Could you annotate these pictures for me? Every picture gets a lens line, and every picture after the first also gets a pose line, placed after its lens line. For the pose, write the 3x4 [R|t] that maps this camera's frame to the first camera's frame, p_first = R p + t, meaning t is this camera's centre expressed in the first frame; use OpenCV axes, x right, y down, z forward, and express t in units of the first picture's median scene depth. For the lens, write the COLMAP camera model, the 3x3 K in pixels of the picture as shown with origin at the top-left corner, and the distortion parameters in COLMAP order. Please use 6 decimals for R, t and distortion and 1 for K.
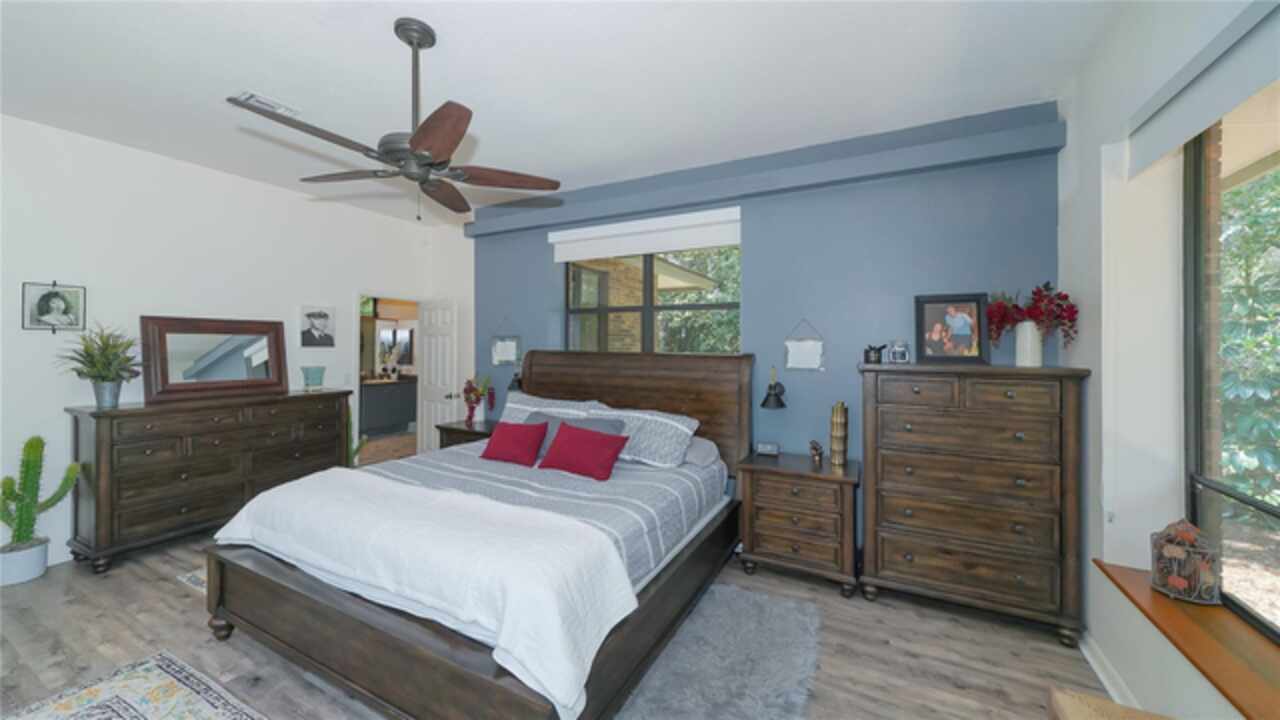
lens RADIAL K [[451.3, 0, 642.1], [0, 451.3, 337.7], [0, 0, 1]] dist [-0.000049, 0.000012]
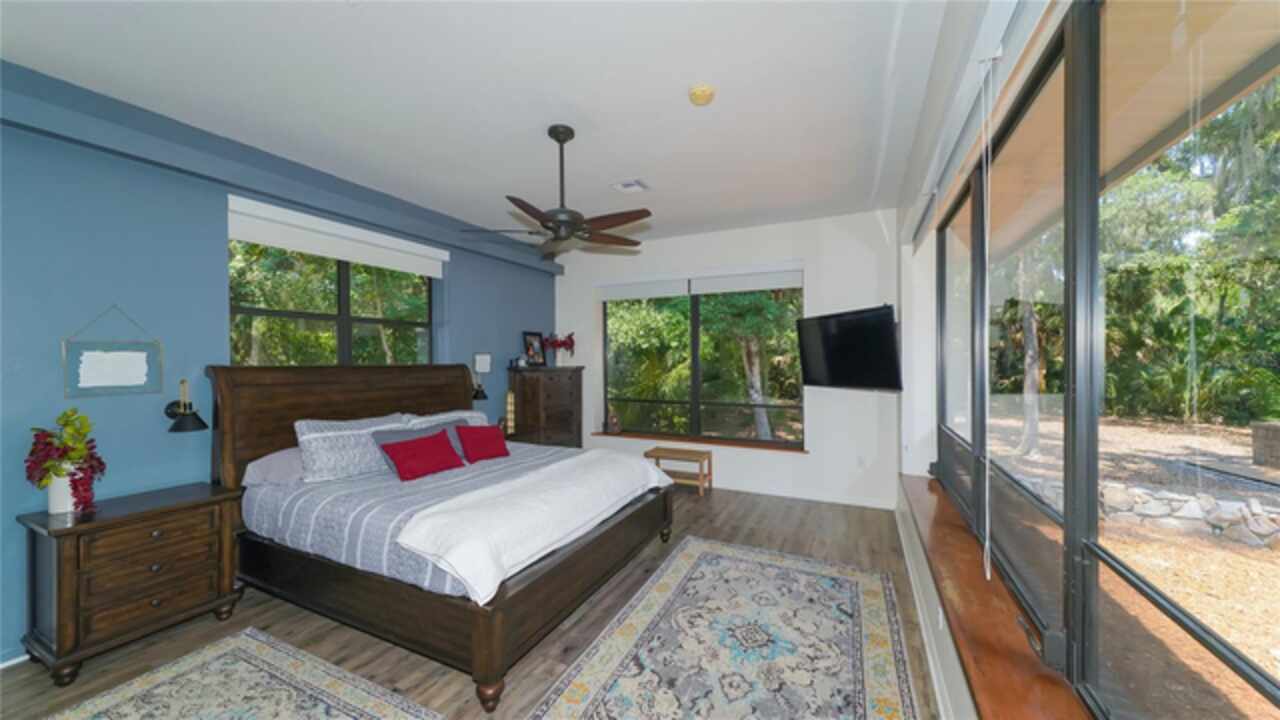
lens RADIAL K [[464.5, 0, 640.0], [0, 464.5, 360.0], [0, 0, 1]] dist [0.000156, 0.000006]
pose [[-0.043604, -0.006401, 0.999028, -1.254432], [-0.012433, 0.999906, 0.005864, 0.009338], [-0.998972, -0.012165, -0.043680, 0.540227]]
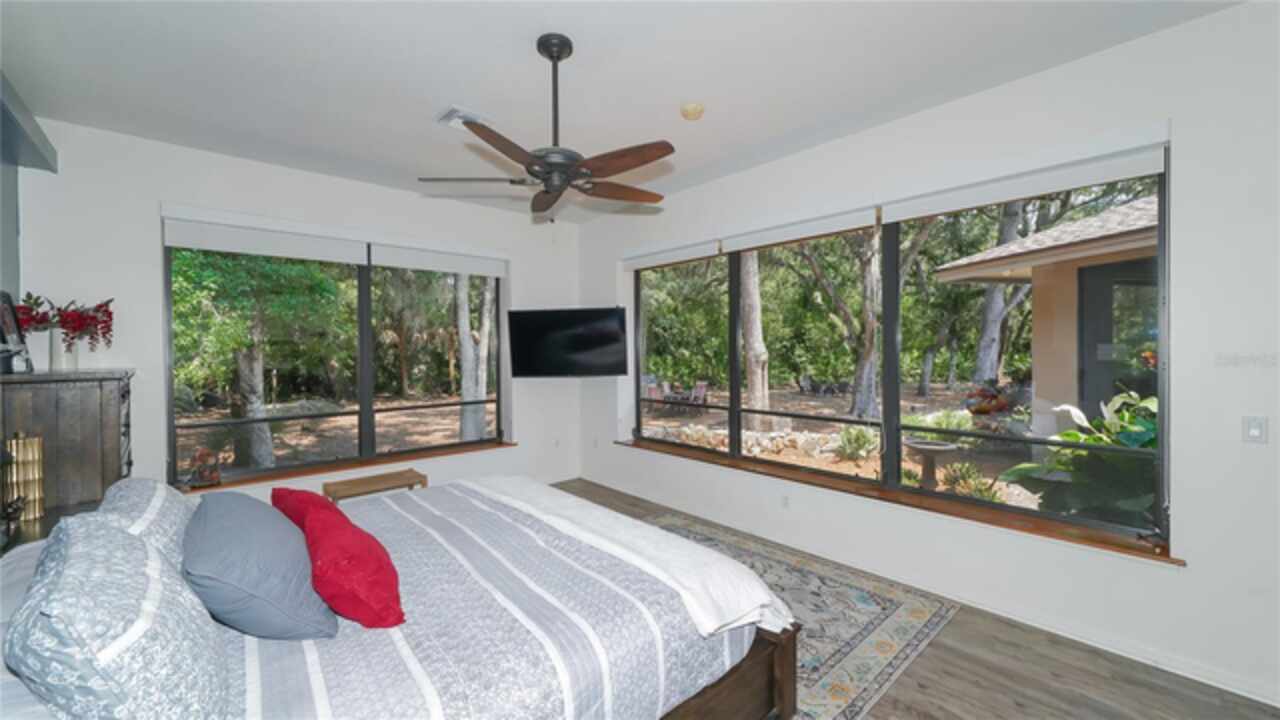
lens RADIAL K [[490.2, 0, 640.0], [0, 490.2, 360.0], [0, 0, 1]] dist [-0.000085, 0.000019]
pose [[-0.938408, -0.004674, 0.345498, -0.678517], [-0.000533, 0.999927, 0.012081, 0.017877], [-0.345529, 0.011153, -0.938342, 1.305234]]
